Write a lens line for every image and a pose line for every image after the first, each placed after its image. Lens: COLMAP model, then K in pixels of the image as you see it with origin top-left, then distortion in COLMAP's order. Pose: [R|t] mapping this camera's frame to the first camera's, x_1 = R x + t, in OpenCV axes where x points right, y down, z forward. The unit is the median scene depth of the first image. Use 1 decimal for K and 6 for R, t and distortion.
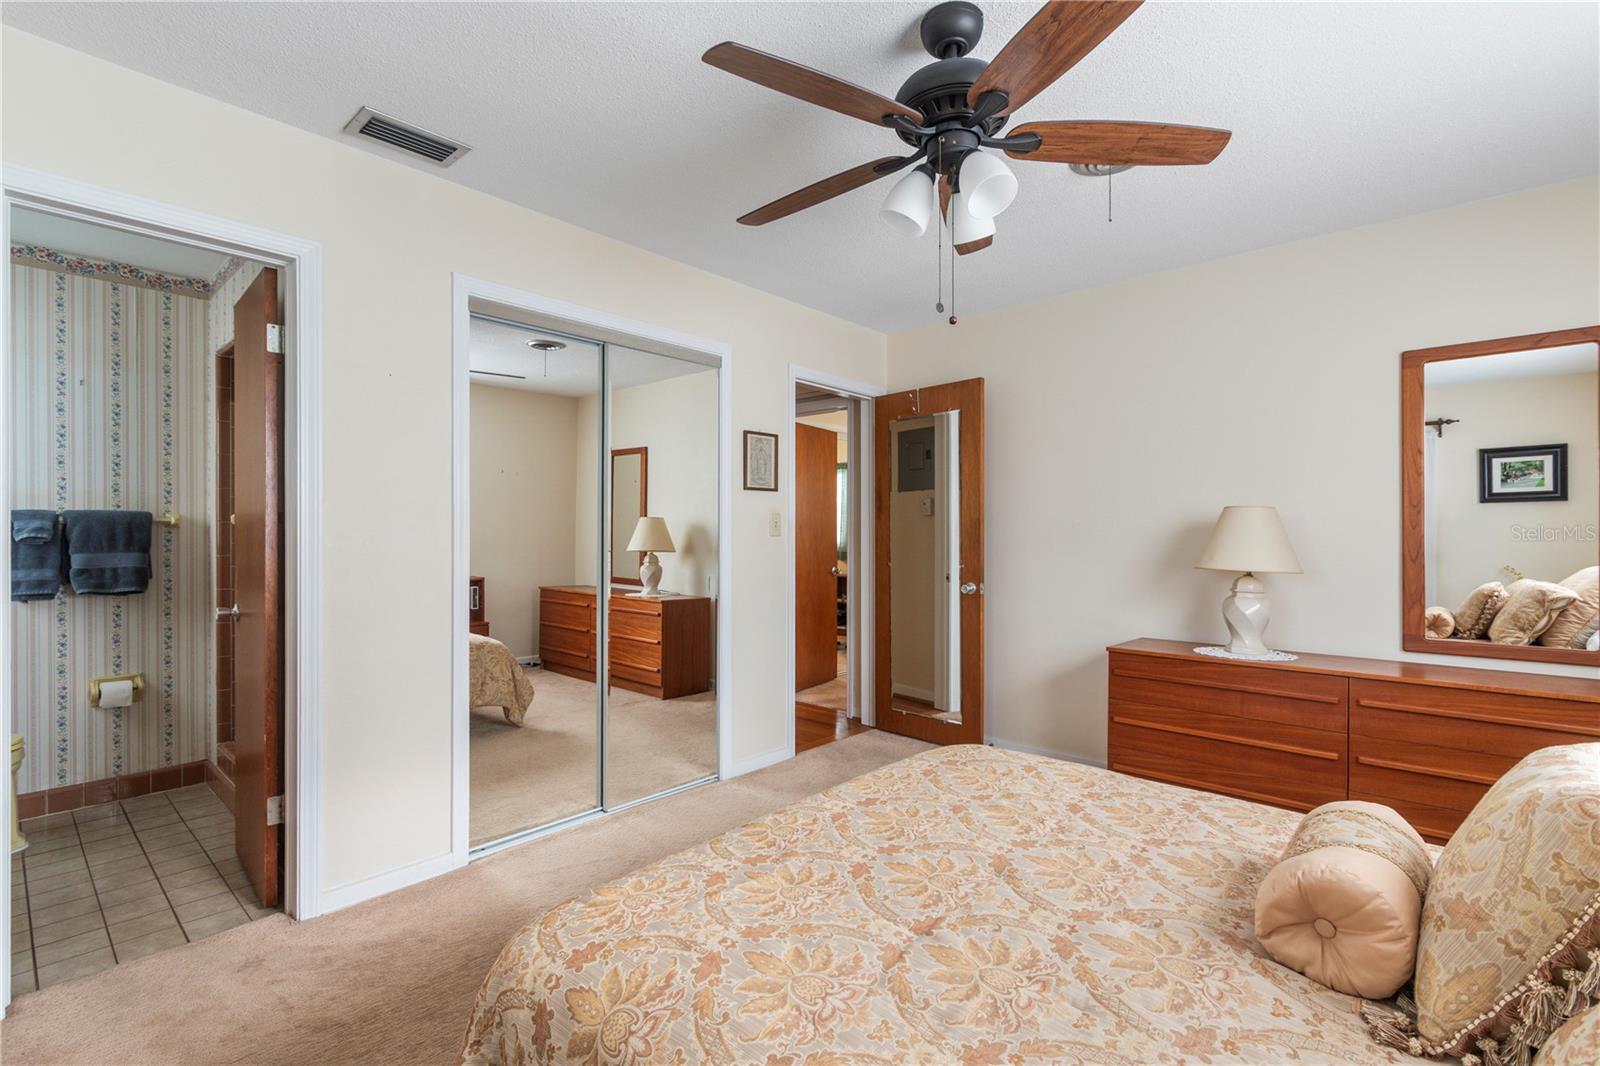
lens RADIAL K [[725.3, 0, 808.4], [0, 725.3, 528.8], [0, 0, 1]] dist [-0.000173, -0.000665]
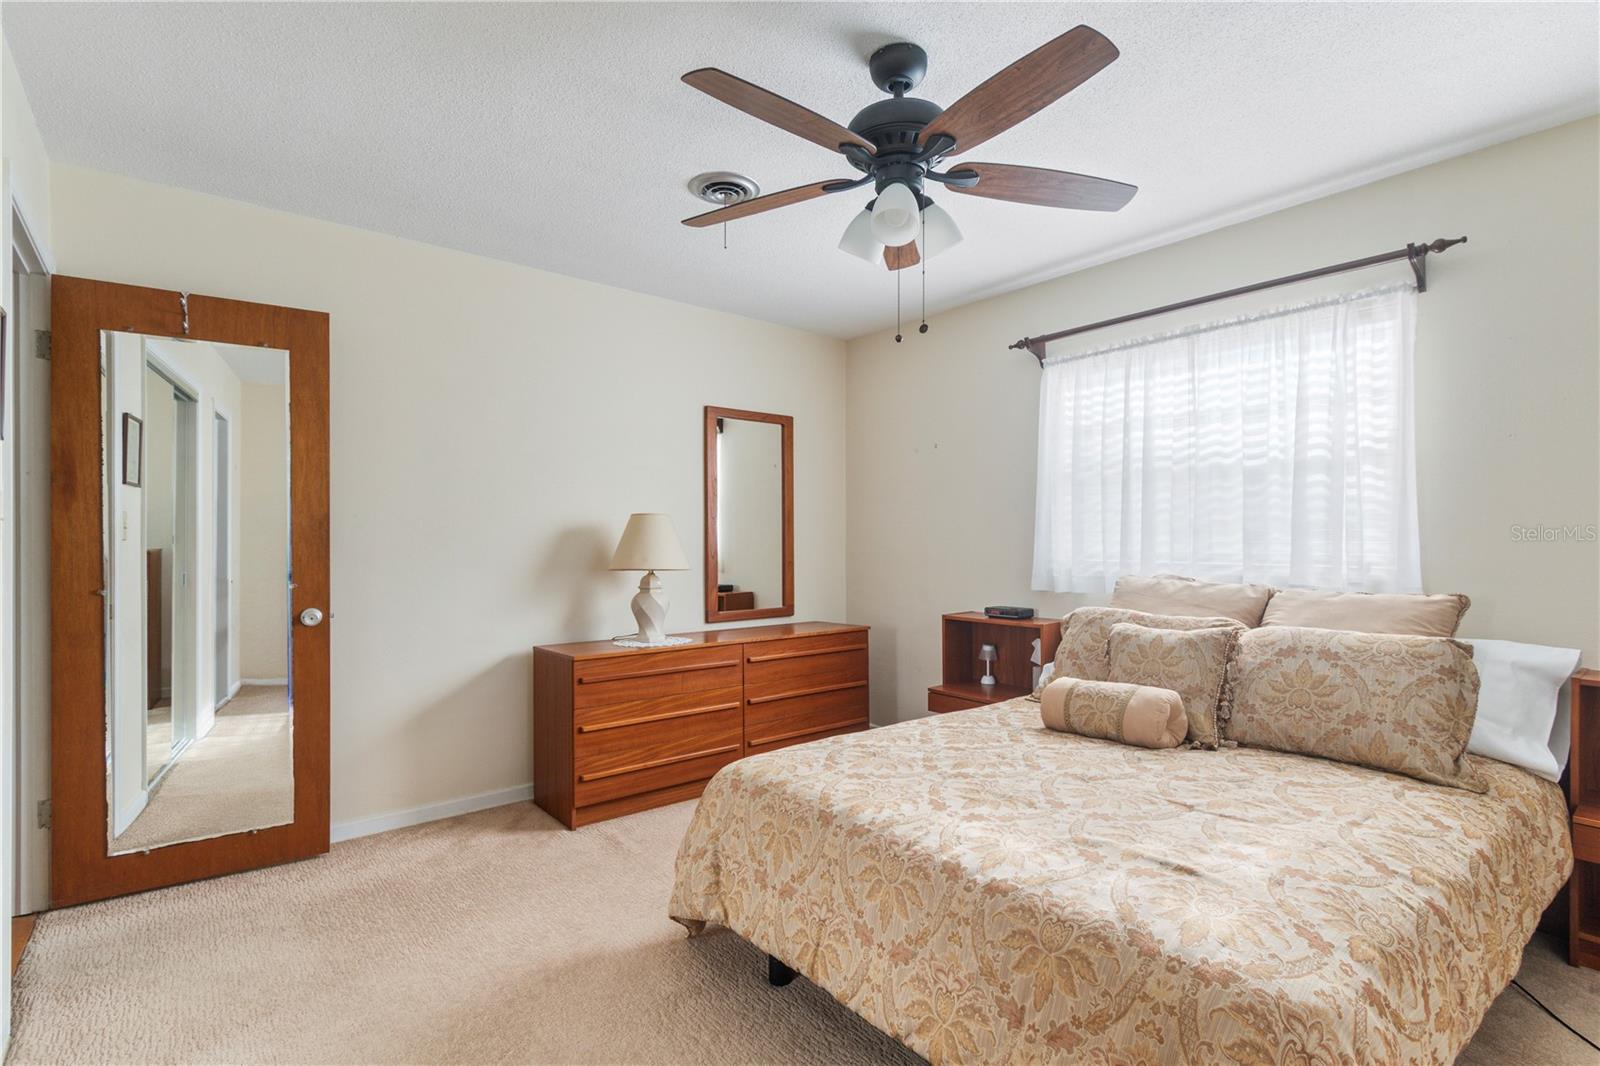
lens RADIAL K [[752.8, 0, 805.8], [0, 752.8, 537.2], [0, 0, 1]] dist [0.000819, -0.000156]
pose [[0.153661, 0.001830, 0.988122, -0.913525], [-0.005469, 0.999985, -0.001001, 0.008075], [-0.988109, -0.005251, 0.153668, 0.956032]]
